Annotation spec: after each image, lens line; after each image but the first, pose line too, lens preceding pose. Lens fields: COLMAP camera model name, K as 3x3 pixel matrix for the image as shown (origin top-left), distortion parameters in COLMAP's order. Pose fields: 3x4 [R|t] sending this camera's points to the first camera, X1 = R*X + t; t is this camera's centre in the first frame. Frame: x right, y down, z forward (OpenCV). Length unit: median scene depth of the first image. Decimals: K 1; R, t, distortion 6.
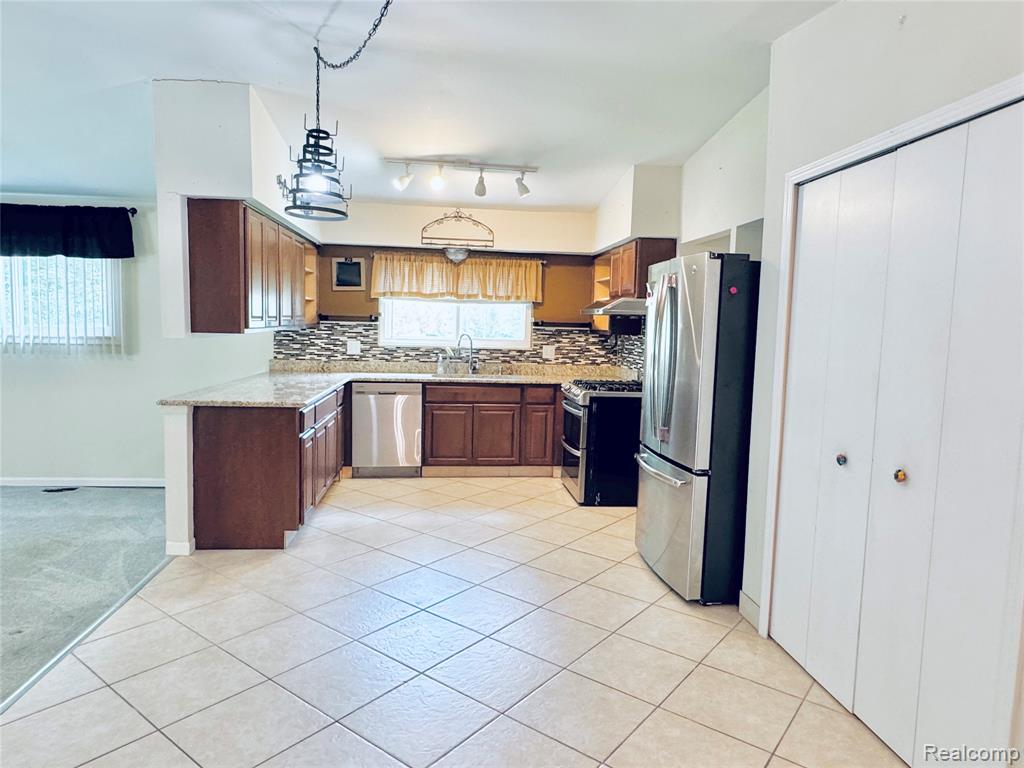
lens RADIAL K [[647.9, 0, 511.3], [0, 647.9, 381.4], [0, 0, 1]] dist [-0.002138, -0.000936]
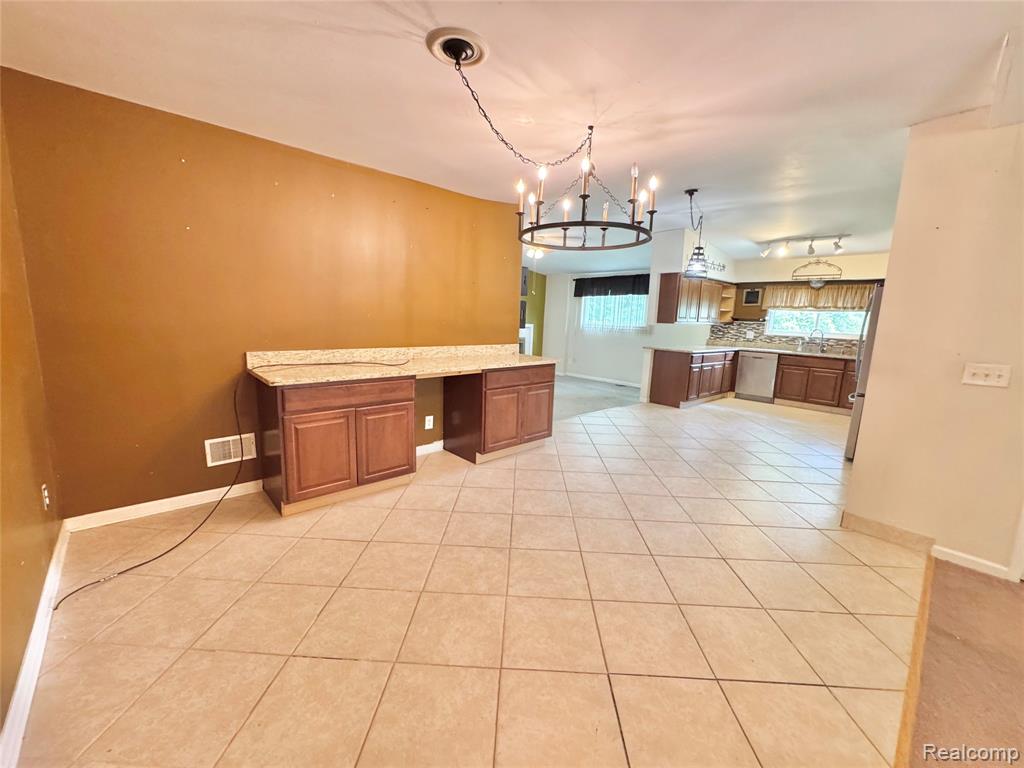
lens RADIAL K [[412.0, 0, 513.8], [0, 412.0, 383.2], [0, 0, 1]] dist [-0.000947, 0.000041]
pose [[0.595457, 0.127638, -0.793183, 0.342675], [-0.092275, 0.991631, 0.090299, 0.046319], [0.798070, 0.019422, 0.602251, -0.322776]]
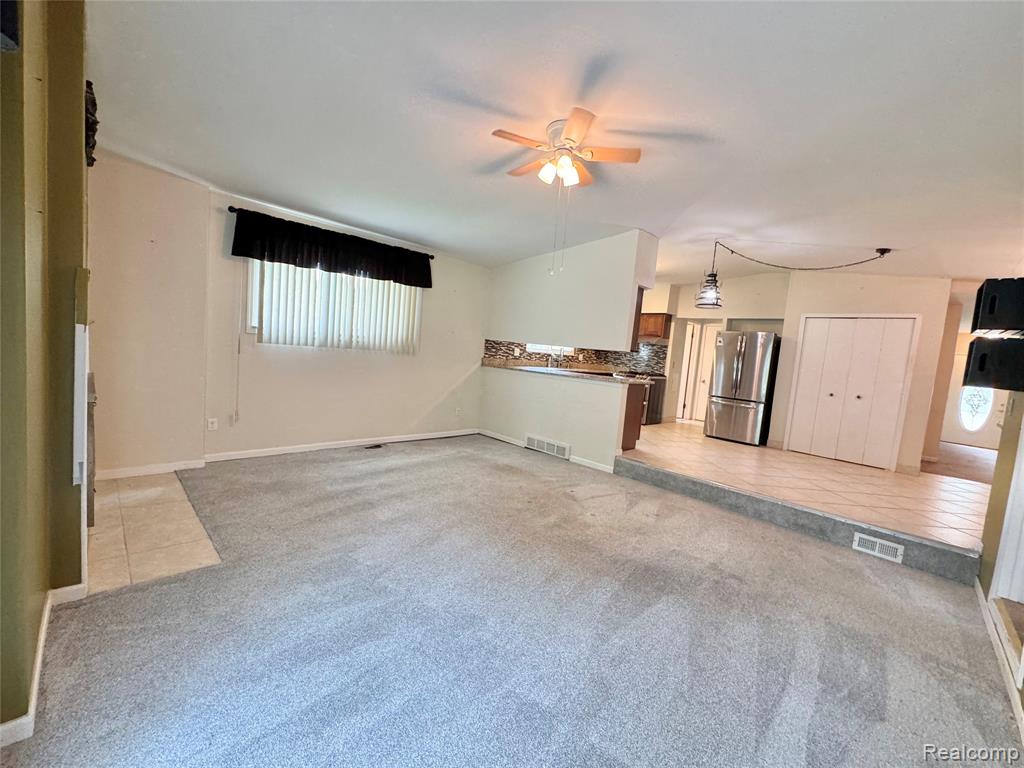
lens RADIAL K [[411.9, 0, 515.6], [0, 411.9, 383.5], [0, 0, 1]] dist [-0.000863, 0.000470]
pose [[0.778309, -0.011746, 0.627772, -0.976176], [-0.010670, 0.999433, 0.031929, -0.001721], [-0.627791, -0.031549, 0.777742, 0.112322]]
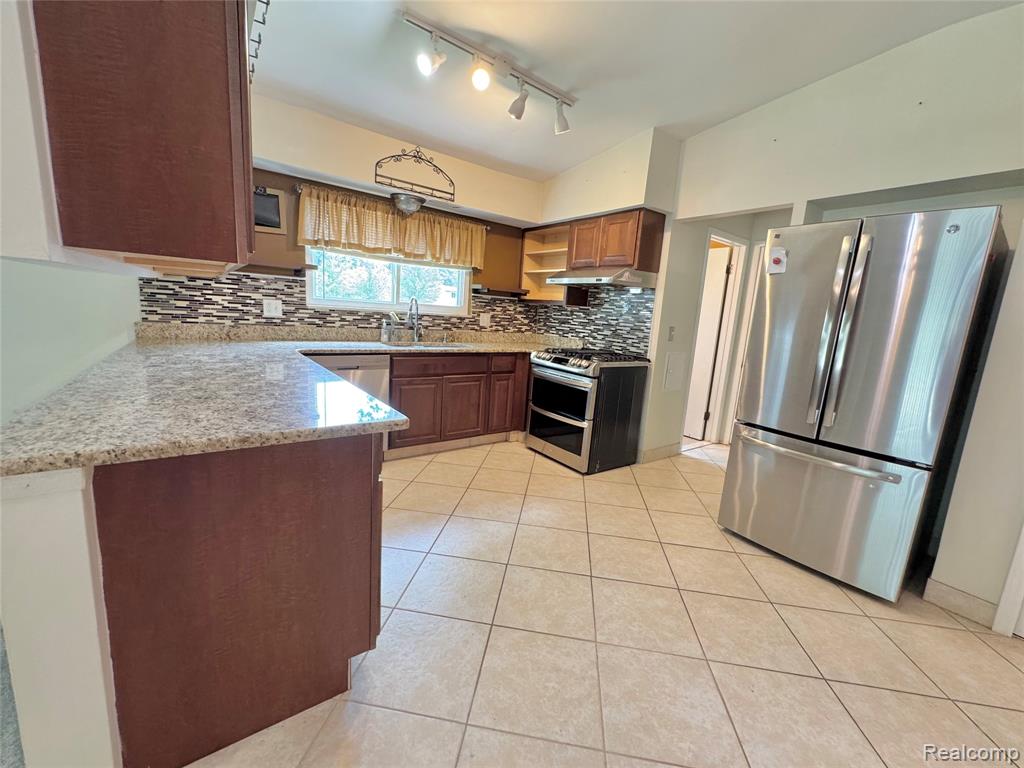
lens RADIAL K [[412.0, 0, 513.8], [0, 412.0, 383.2], [0, 0, 1]] dist [-0.000947, 0.000041]
pose [[0.865768, -0.054009, 0.497522, -0.246414], [-0.000684, 0.994031, 0.109098, -0.017375], [-0.500445, -0.094794, 0.860563, 0.422940]]
